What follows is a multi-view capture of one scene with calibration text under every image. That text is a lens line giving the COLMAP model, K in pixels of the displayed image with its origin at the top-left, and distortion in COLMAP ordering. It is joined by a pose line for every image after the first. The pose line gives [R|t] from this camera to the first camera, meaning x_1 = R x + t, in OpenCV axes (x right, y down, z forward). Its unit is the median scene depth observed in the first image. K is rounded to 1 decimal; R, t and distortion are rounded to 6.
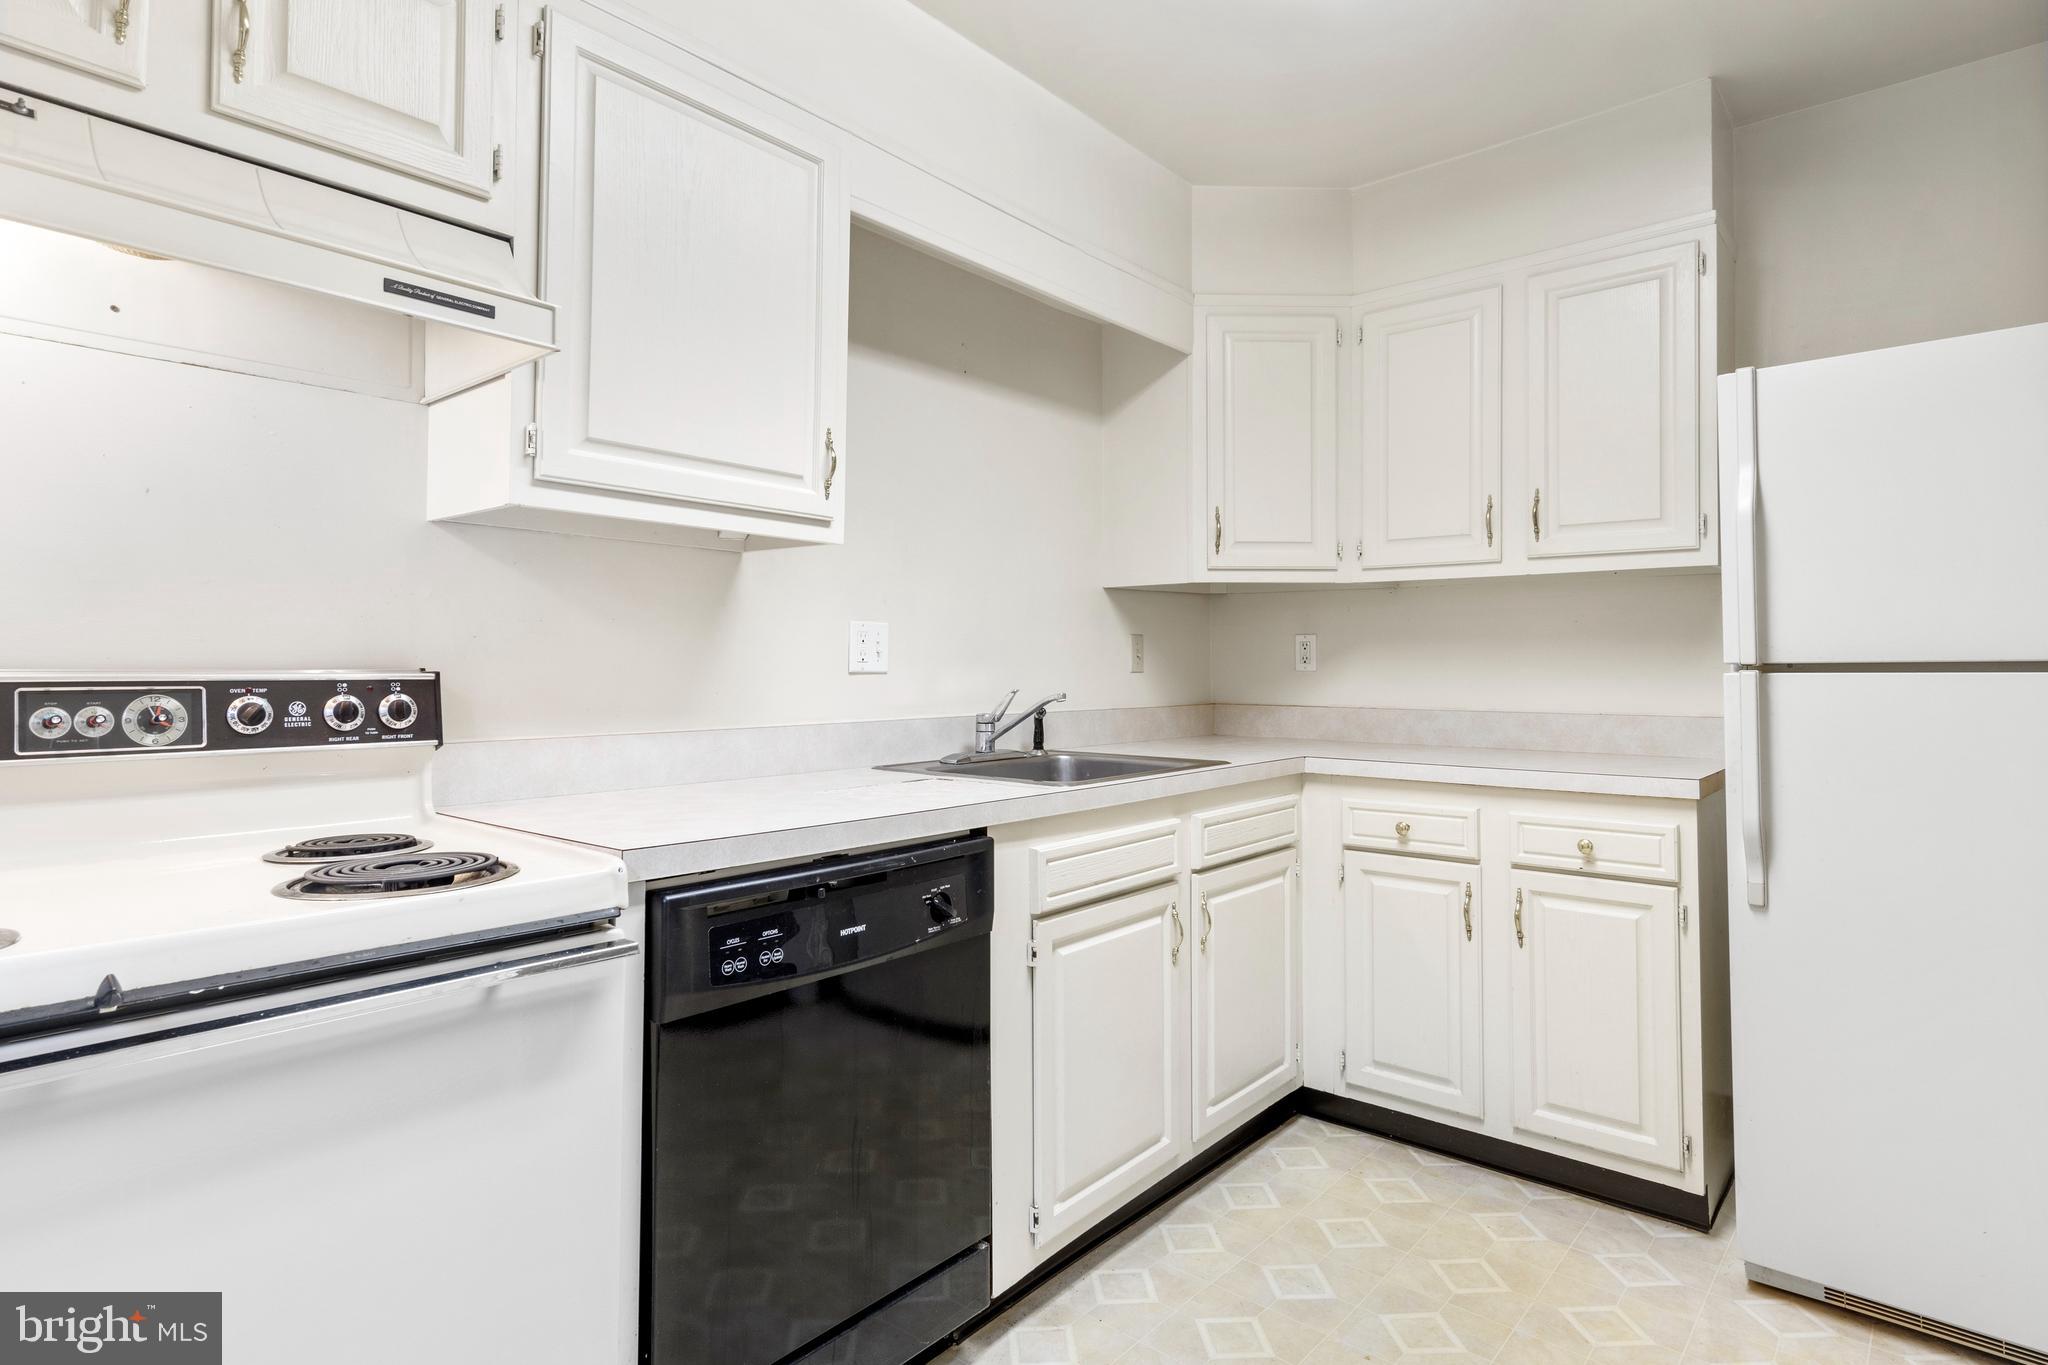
lens RADIAL K [[1045.1, 0, 1018.6], [0, 1045.1, 680.2], [0, 0, 1]] dist [-0.000306, -0.000420]
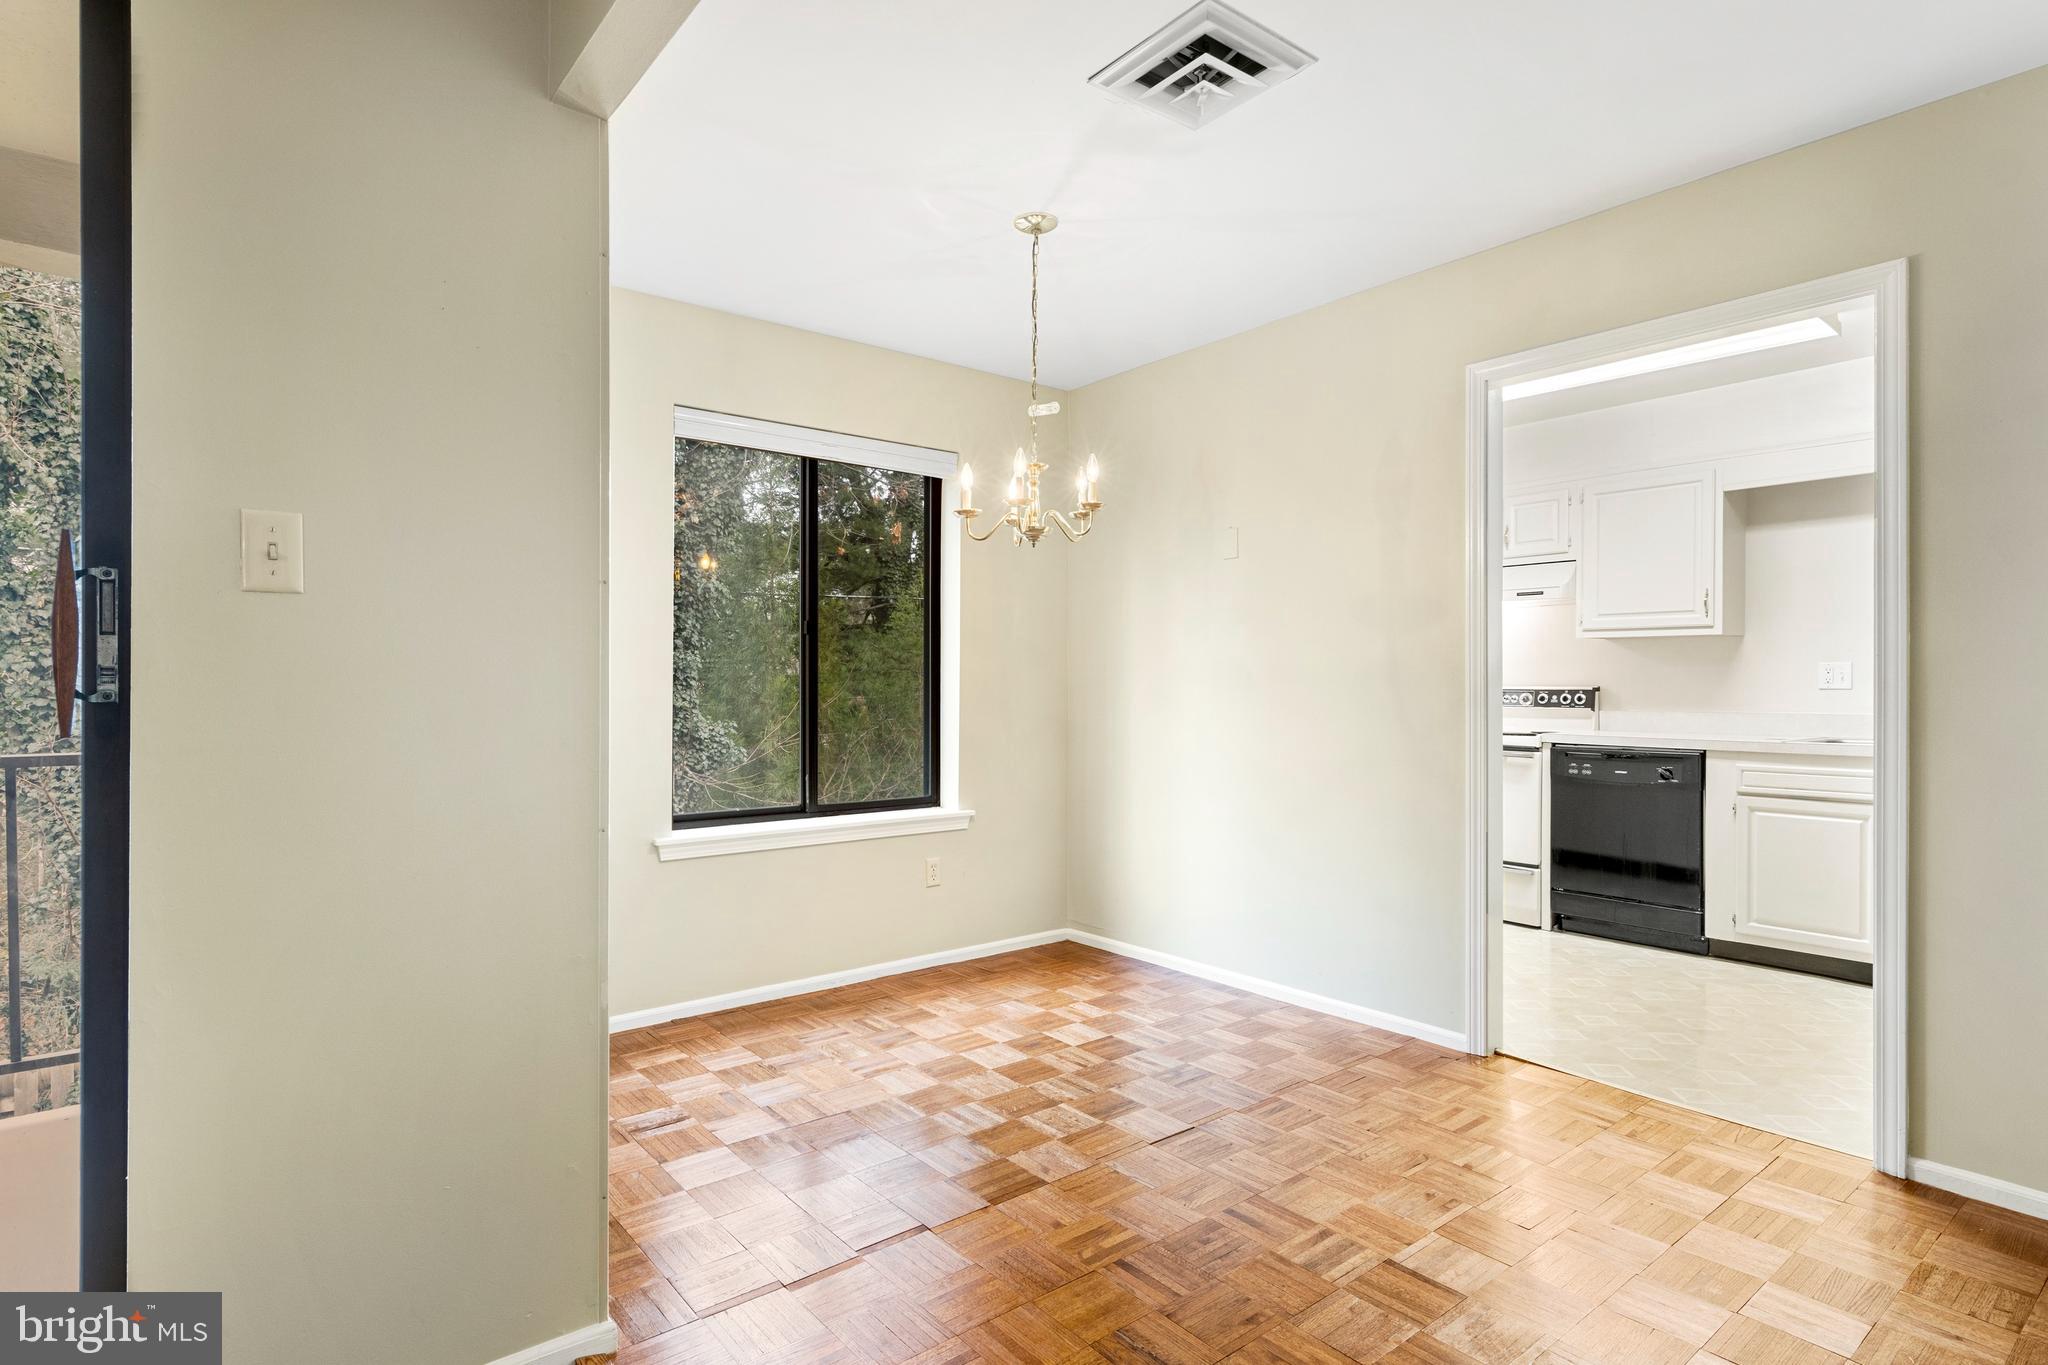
lens RADIAL K [[1045.1, 0, 1018.6], [0, 1045.1, 680.2], [0, 0, 1]] dist [-0.000306, -0.000420]
pose [[-0.179115, -0.007717, -0.983798, 3.141123], [-0.005463, 0.999962, -0.006850, 0.002852], [0.983813, 0.004147, -0.179151, -0.174492]]
